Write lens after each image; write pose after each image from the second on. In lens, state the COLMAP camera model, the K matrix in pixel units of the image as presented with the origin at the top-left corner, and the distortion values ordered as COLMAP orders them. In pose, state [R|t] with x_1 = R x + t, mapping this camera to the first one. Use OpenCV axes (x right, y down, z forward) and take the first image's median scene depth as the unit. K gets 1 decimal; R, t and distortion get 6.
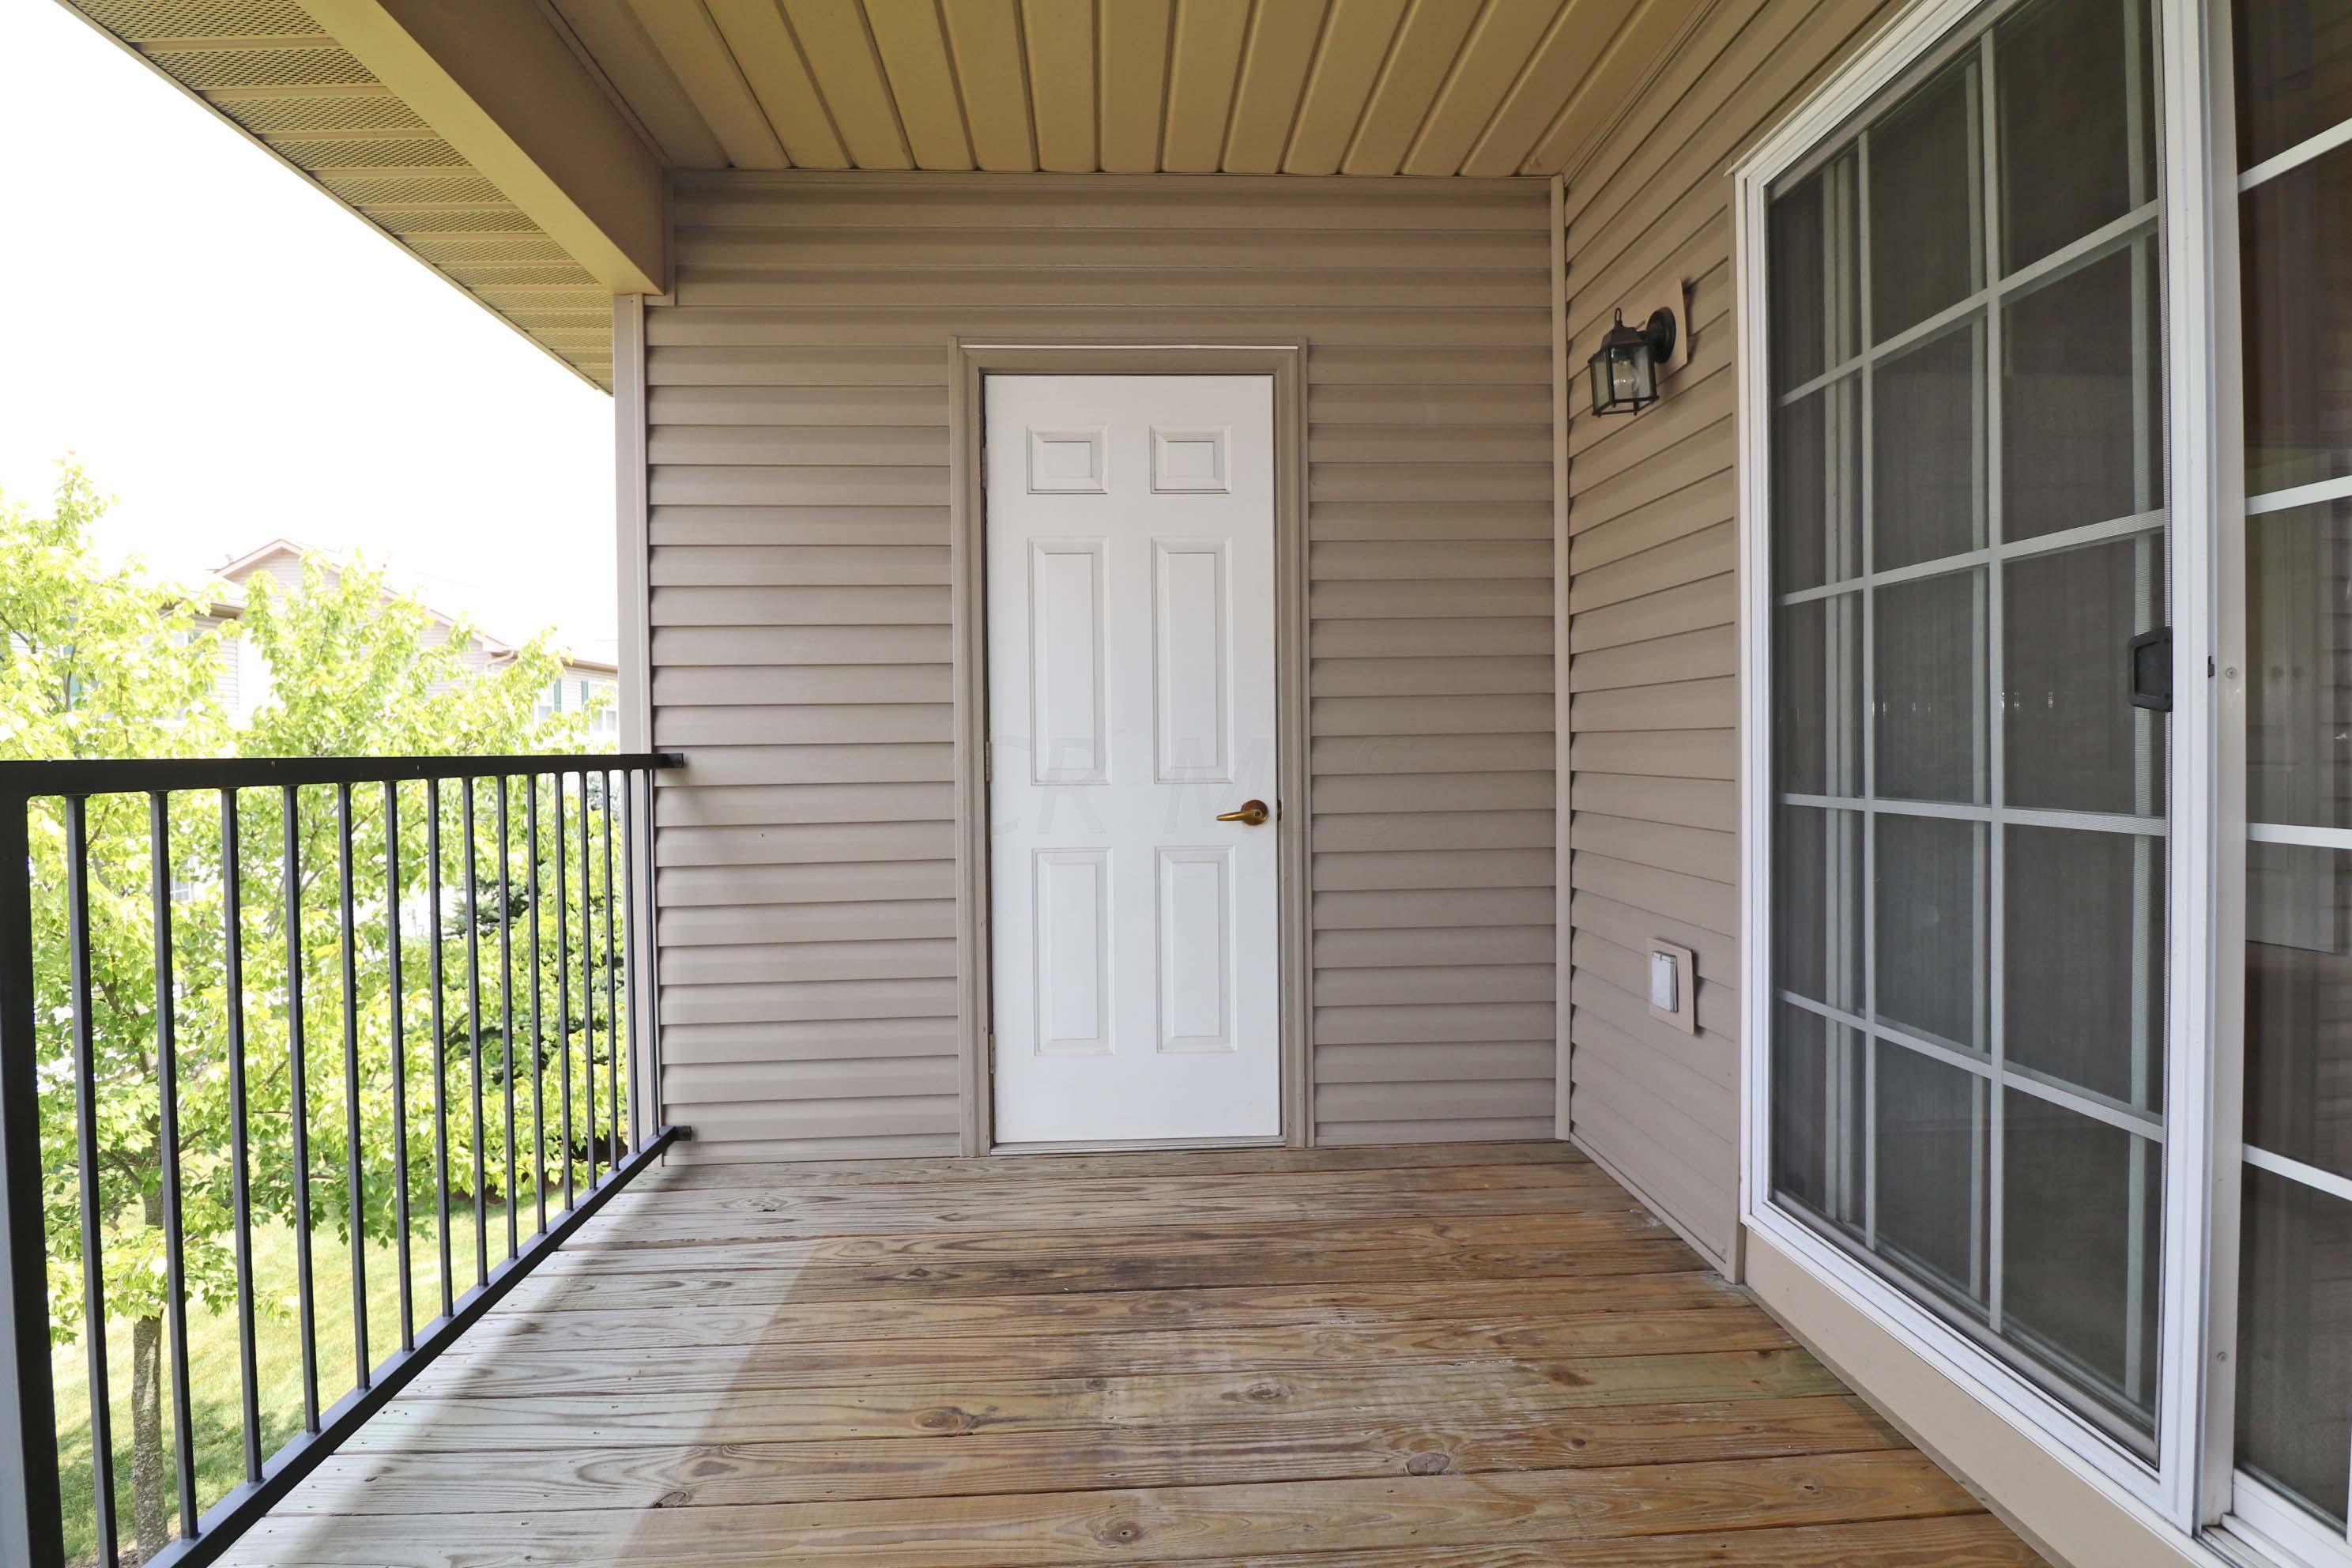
lens RADIAL K [[1101.9, 0, 1169.9], [0, 1101.9, 770.1], [0, 0, 1]] dist [-0.002166, -0.009522]
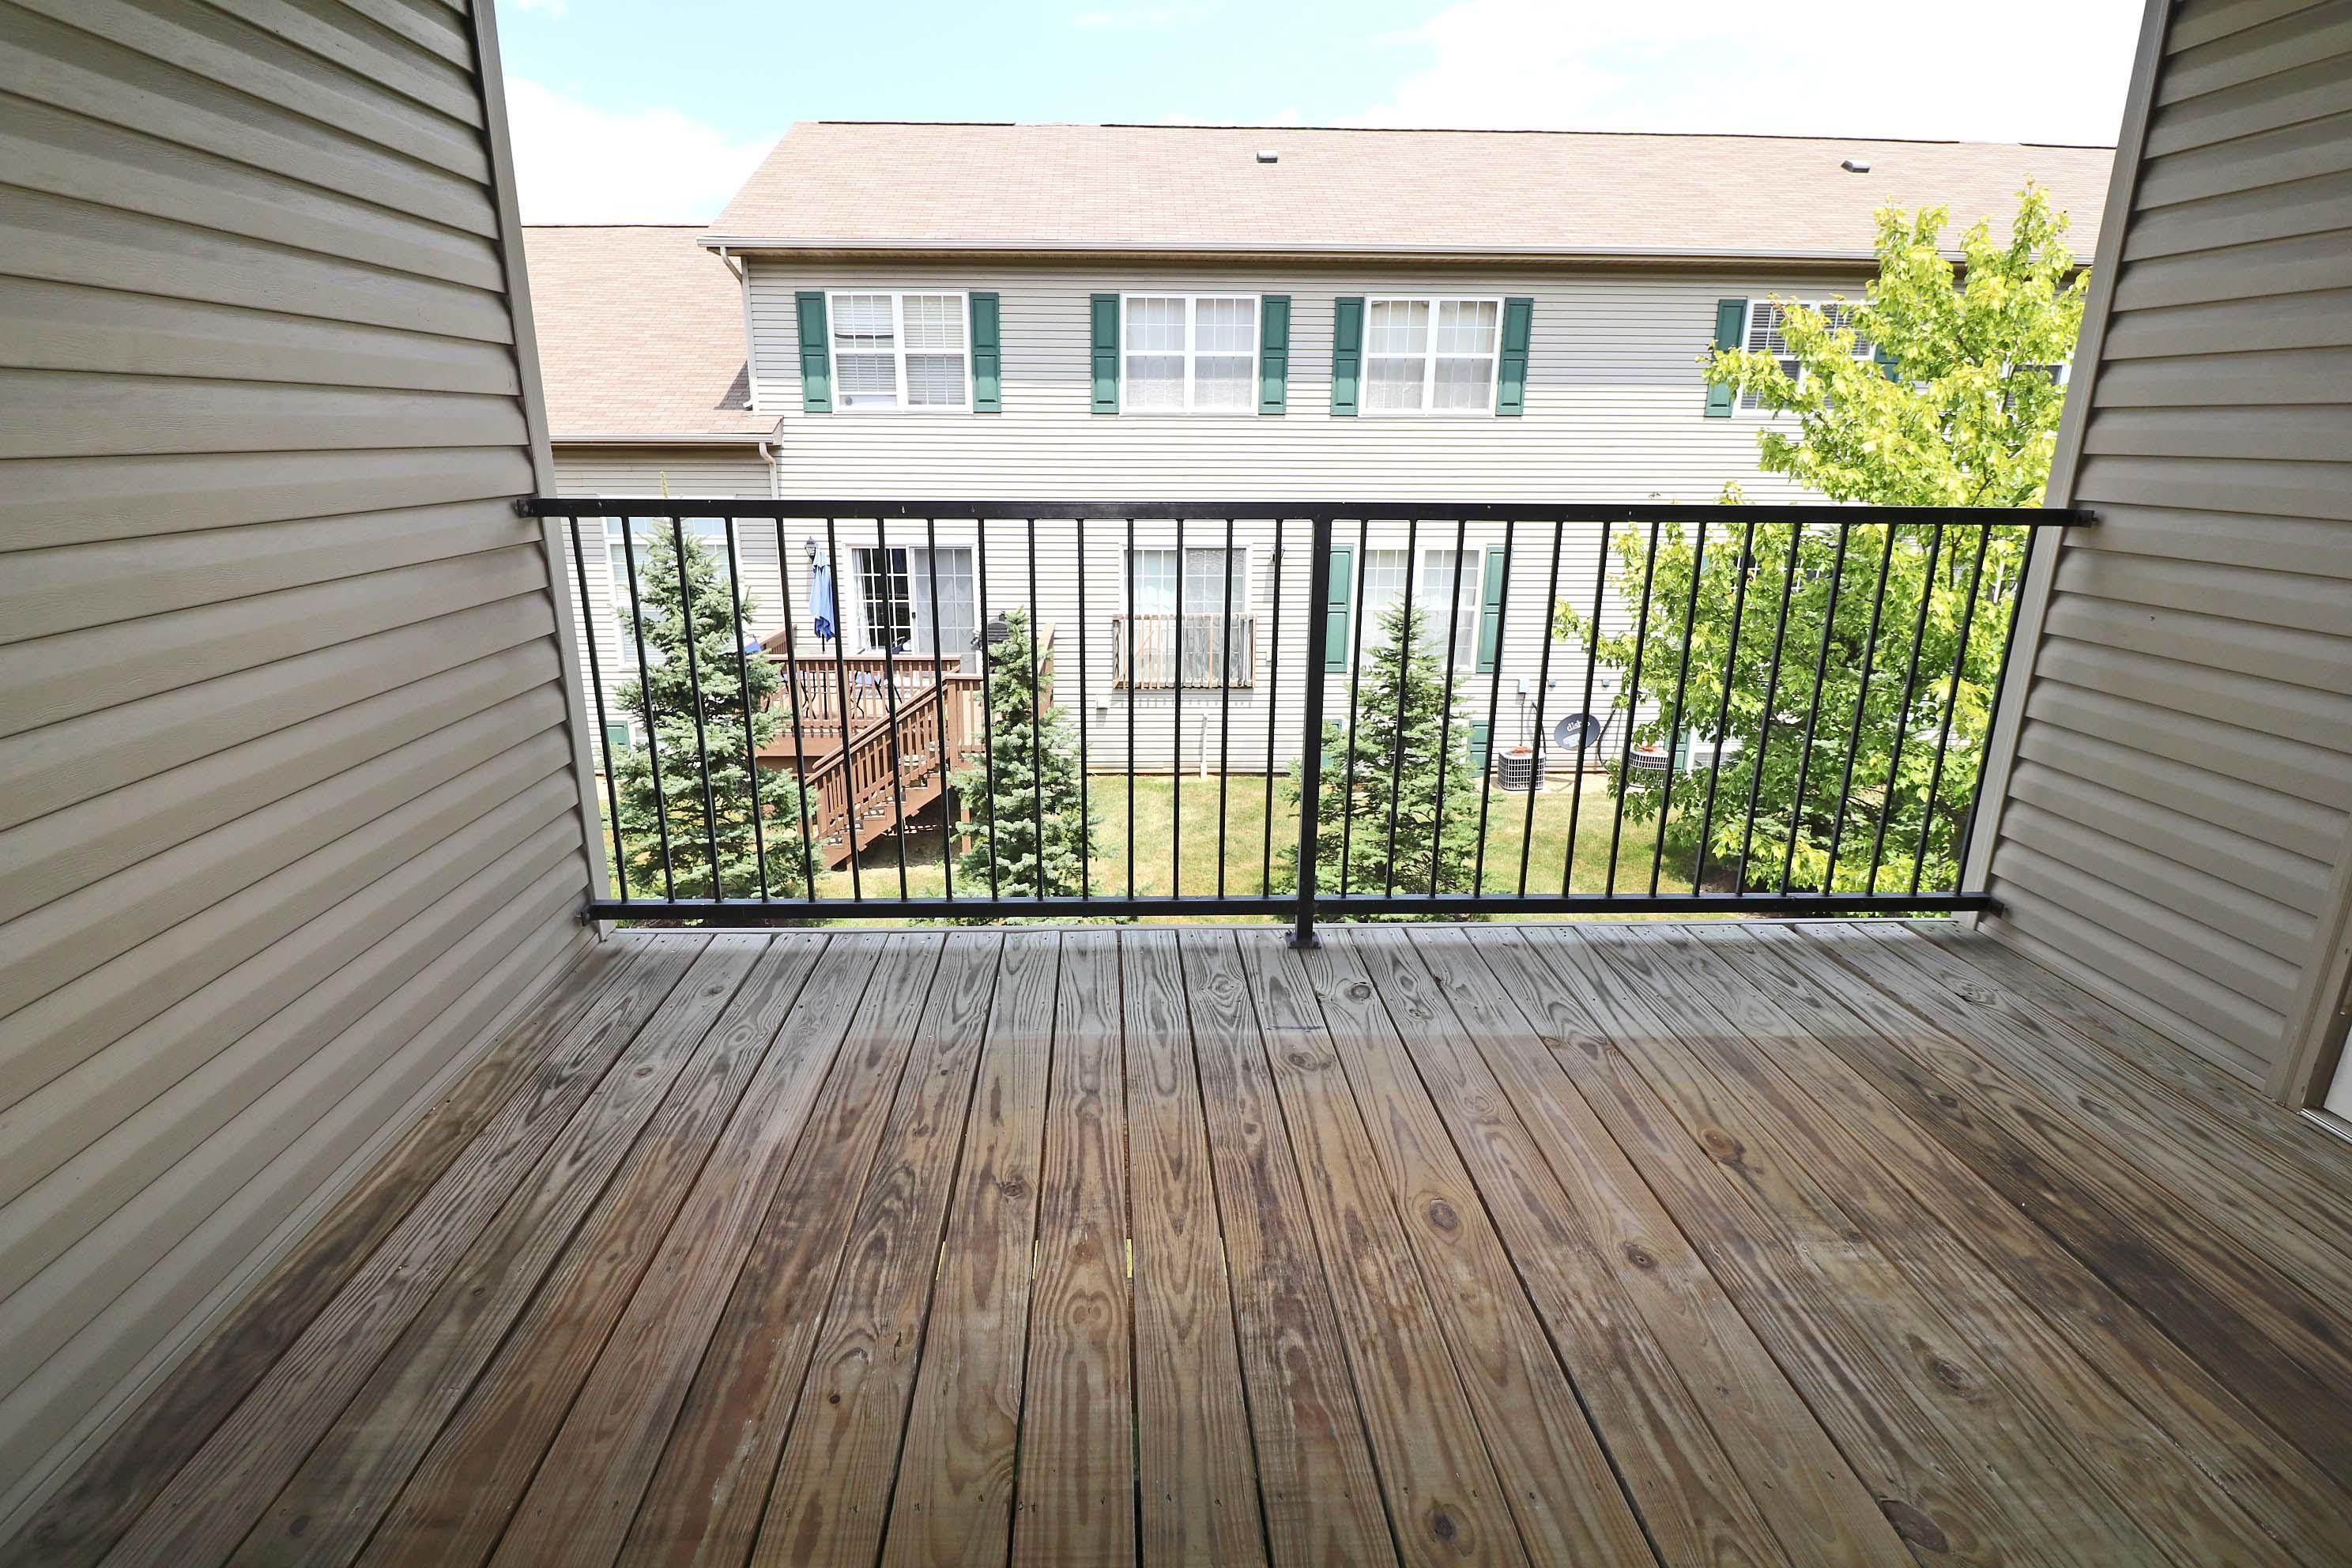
lens RADIAL K [[1101.9, 0, 1170.1], [0, 1101.9, 772.5], [0, 0, 1]] dist [-0.002166, -0.009522]
pose [[0.016158, 0.300896, -0.953520, 0.526790], [-0.033740, 0.953265, 0.300244, -0.063247], [0.999300, 0.027320, 0.025555, 0.283765]]
